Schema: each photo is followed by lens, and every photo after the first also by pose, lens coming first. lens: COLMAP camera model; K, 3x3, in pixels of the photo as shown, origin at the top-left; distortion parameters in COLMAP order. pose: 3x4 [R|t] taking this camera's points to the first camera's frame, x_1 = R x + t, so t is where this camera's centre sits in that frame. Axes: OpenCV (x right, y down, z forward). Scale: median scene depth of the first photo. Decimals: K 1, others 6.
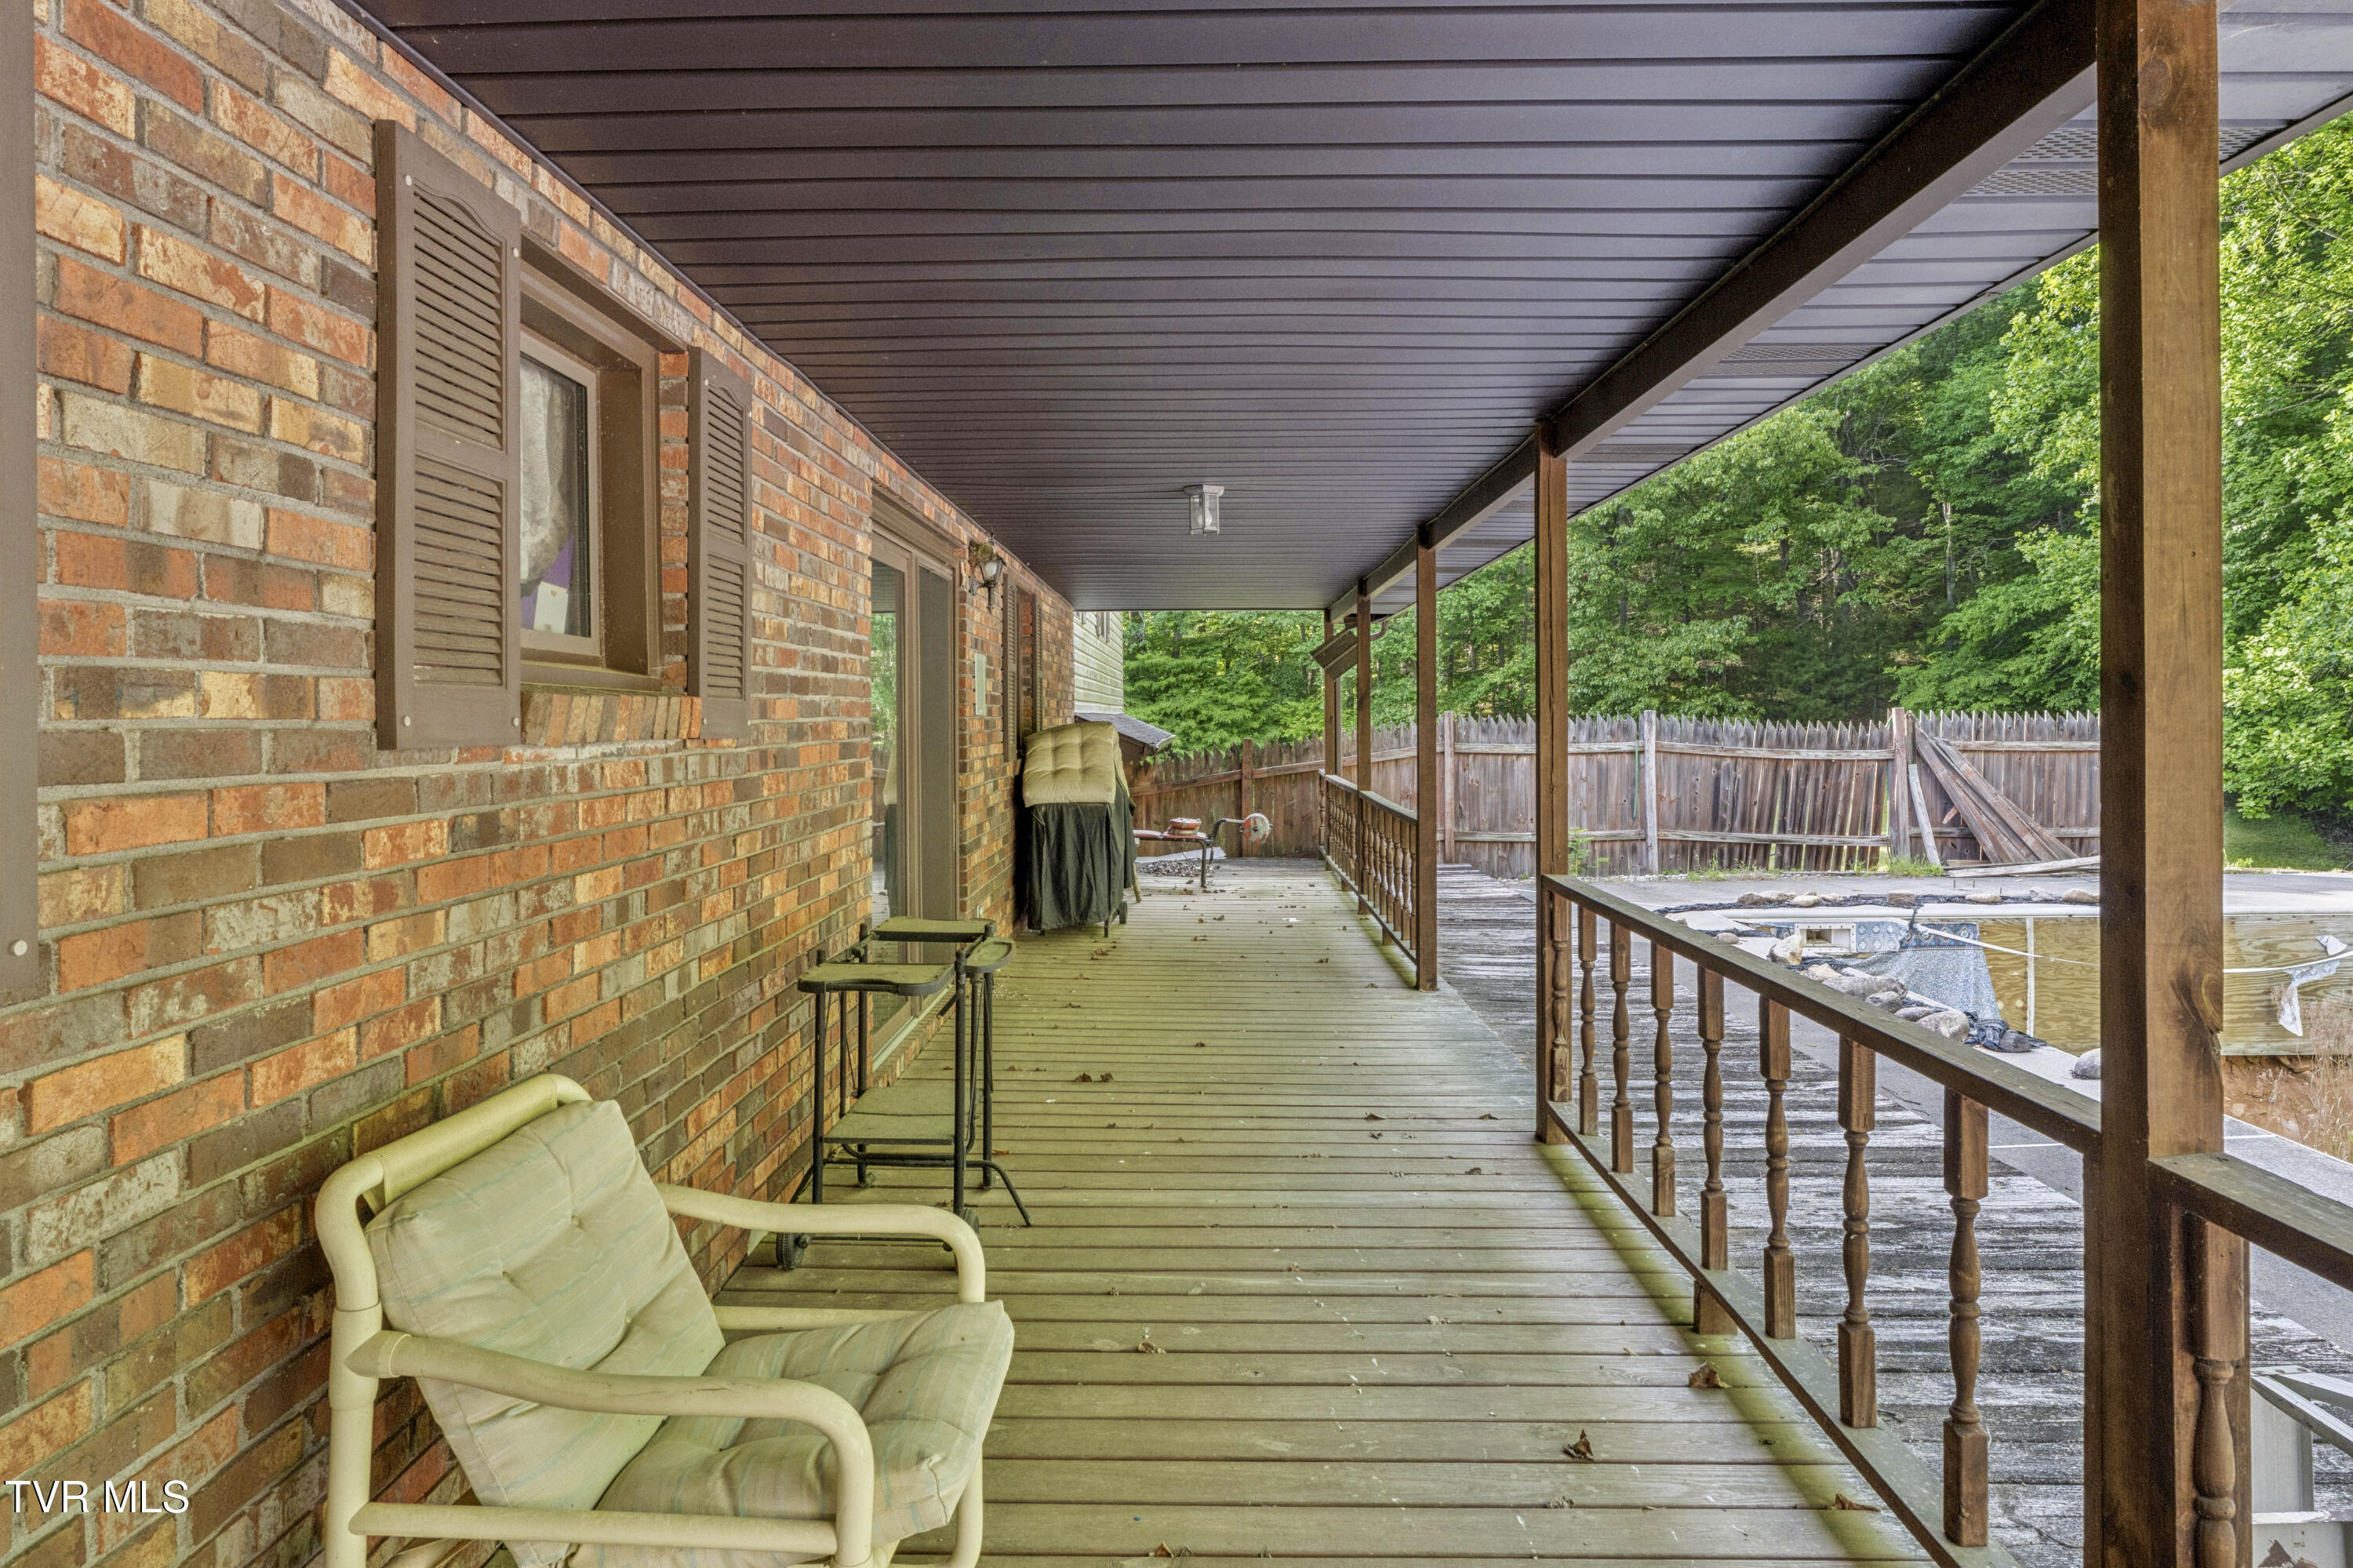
lens RADIAL K [[1445.2, 0, 1216.5], [0, 1445.2, 699.3], [0, 0, 1]] dist [-0.006326, -0.001117]
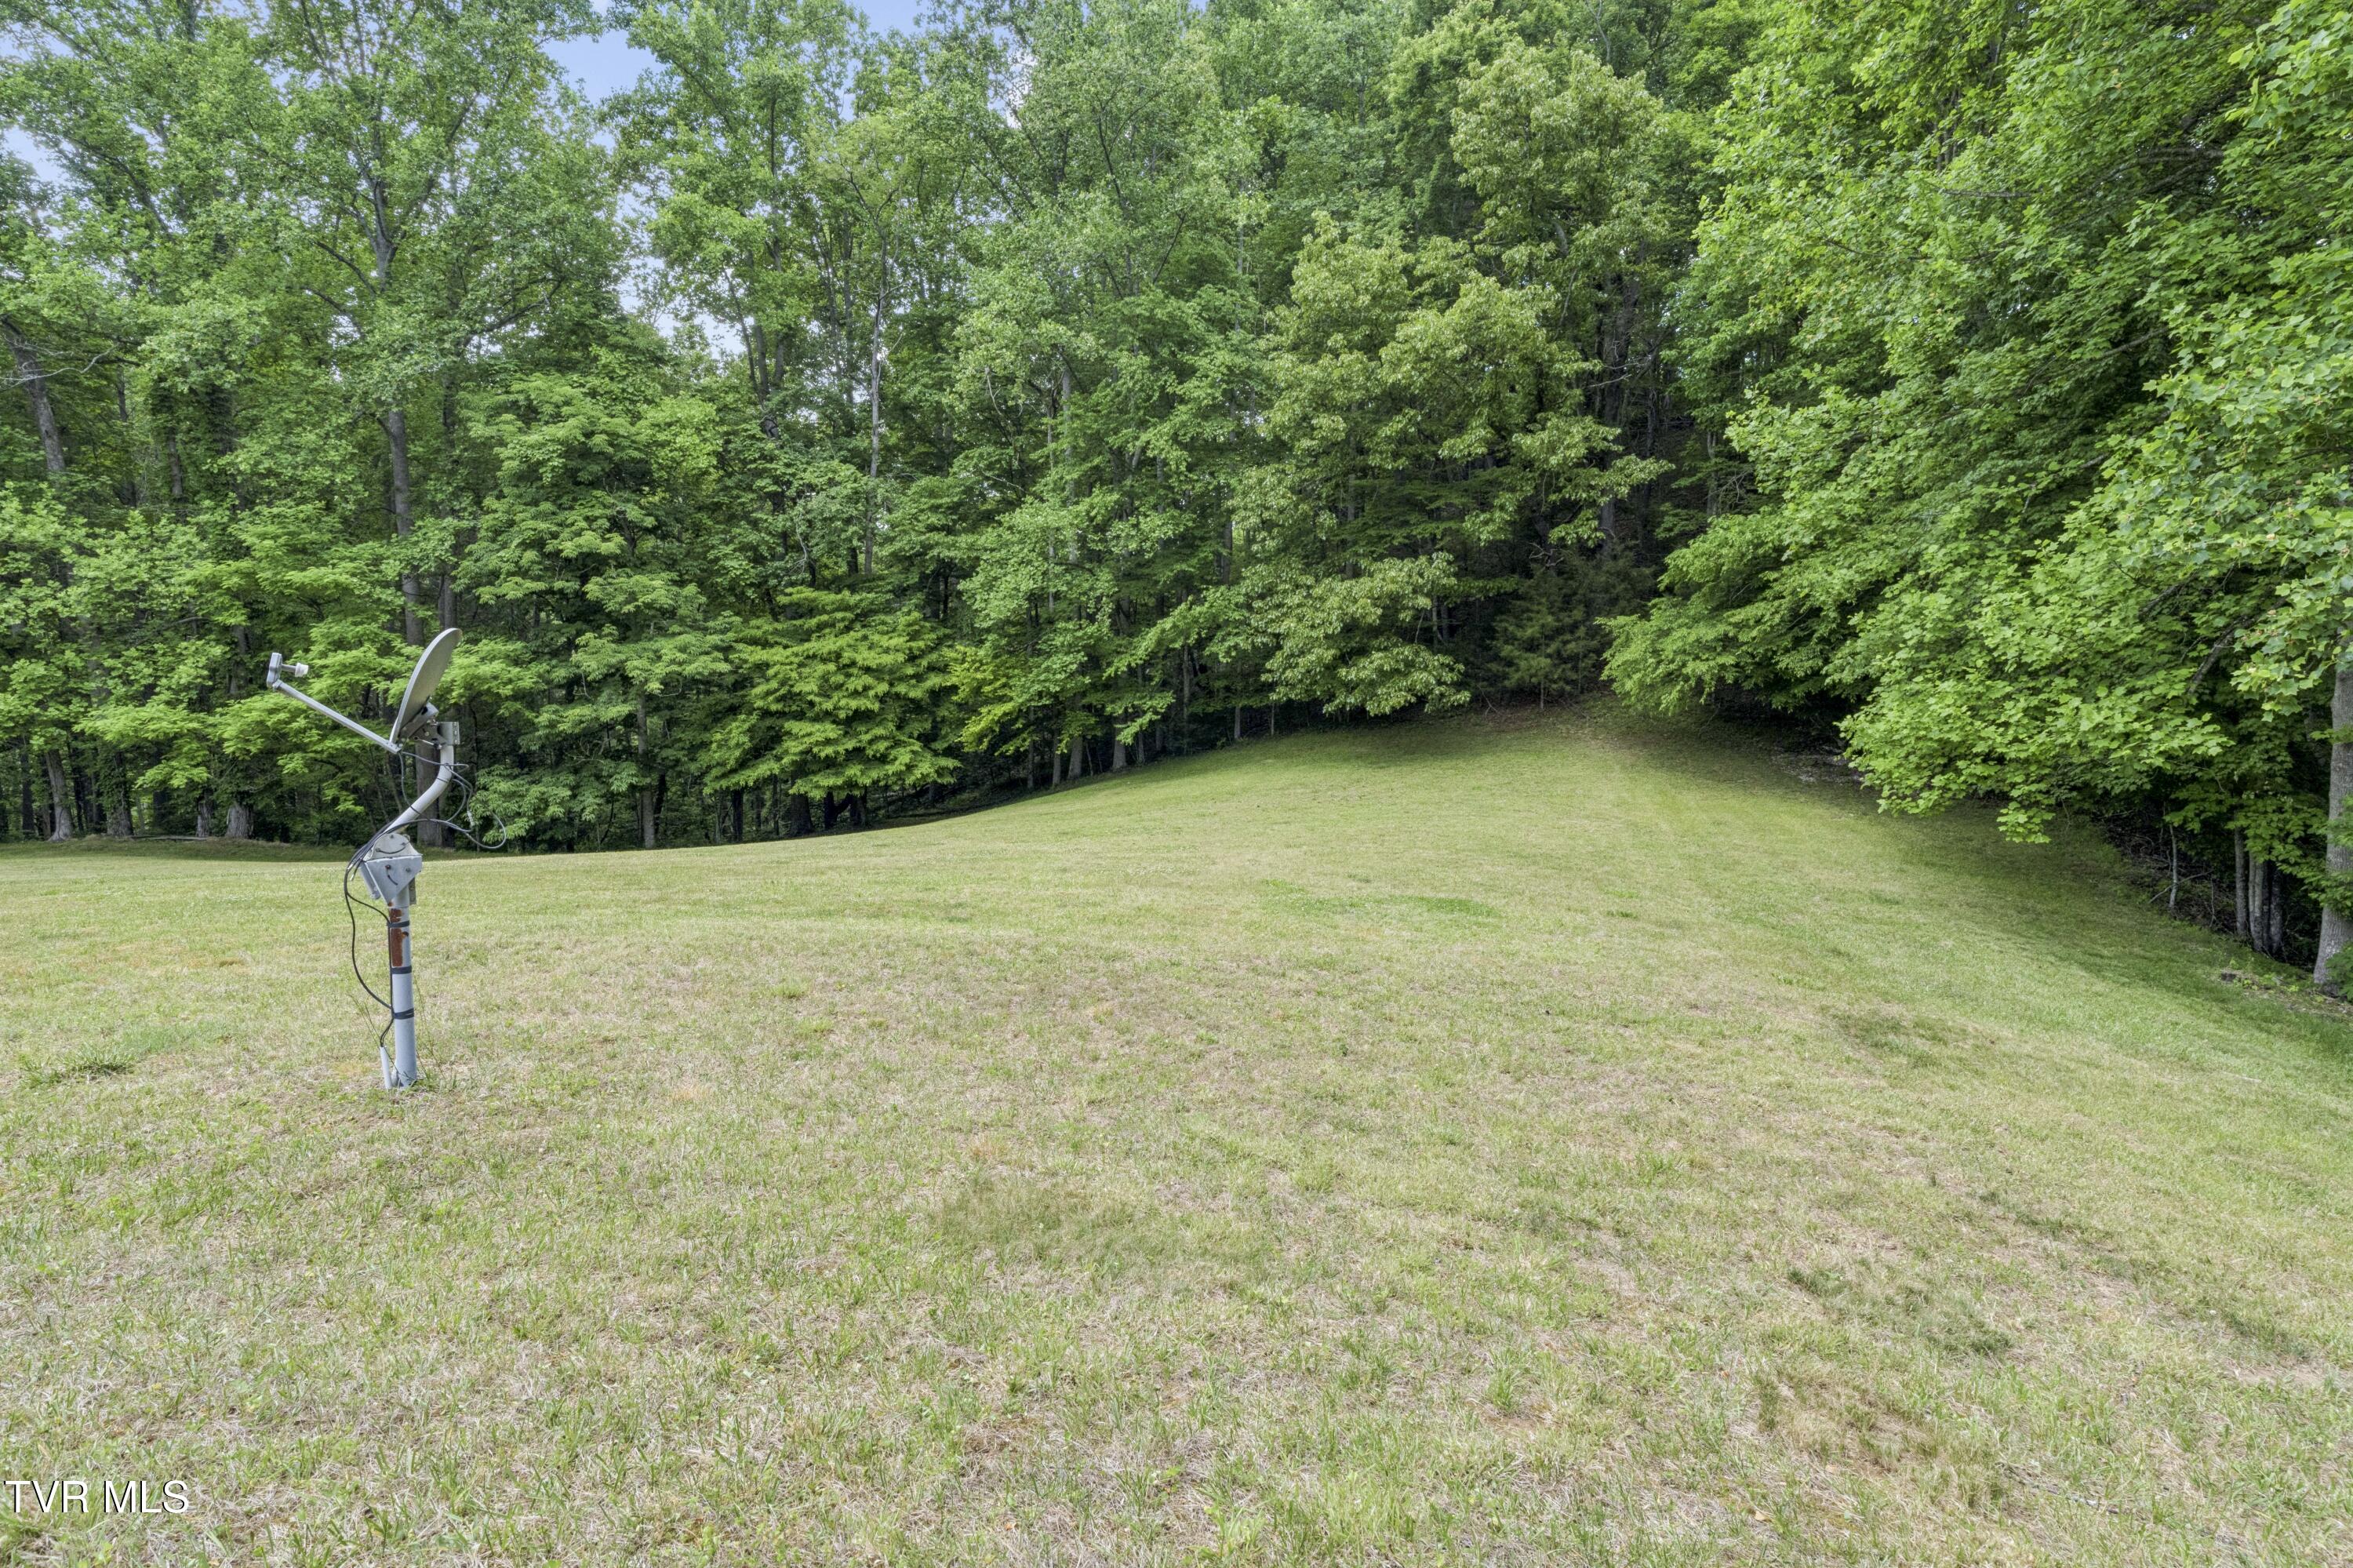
lens RADIAL K [[1195.2, 0, 1183.3], [0, 1195.2, 776.0], [0, 0, 1]] dist [-0.013047, 0.000771]
pose [[0.999624, 0.027310, -0.002432, 0.363565], [-0.026969, 0.995372, 0.092236, 0.017792], [0.004940, -0.092136, 0.995734, 0.497586]]
